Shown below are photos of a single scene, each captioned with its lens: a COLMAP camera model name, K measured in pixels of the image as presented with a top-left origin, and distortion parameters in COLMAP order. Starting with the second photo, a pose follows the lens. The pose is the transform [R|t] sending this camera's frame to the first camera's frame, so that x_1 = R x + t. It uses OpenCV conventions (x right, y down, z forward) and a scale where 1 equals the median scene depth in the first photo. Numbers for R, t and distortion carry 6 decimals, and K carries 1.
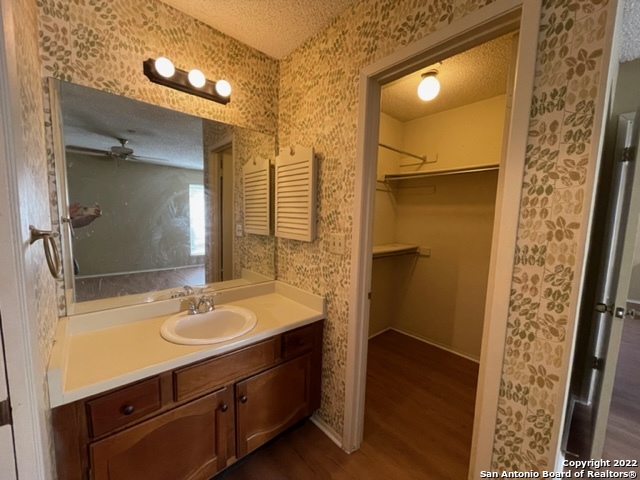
lens RADIAL K [[258.0, 0, 319.6], [0, 258.0, 242.2], [0, 0, 1]] dist [0.007574, -0.000545]
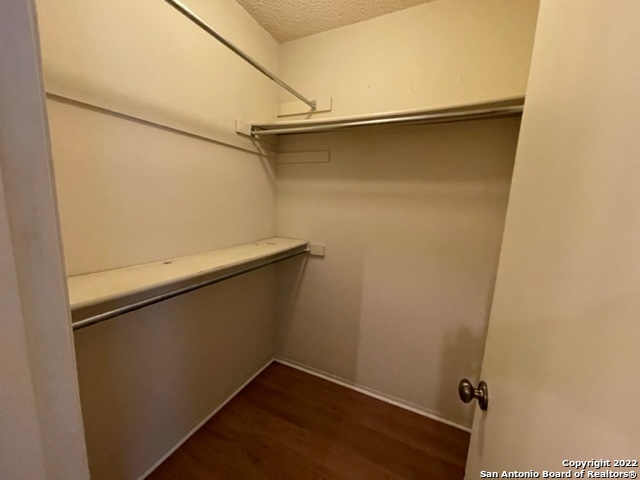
lens RADIAL K [[258.0, 0, 319.9], [0, 258.0, 241.0], [0, 0, 1]] dist [0.007574, -0.000545]
pose [[0.928042, -0.042912, 0.369996, 0.228657], [0.018227, 0.997383, 0.069960, -0.047416], [-0.372030, -0.058182, 0.926395, 0.518280]]
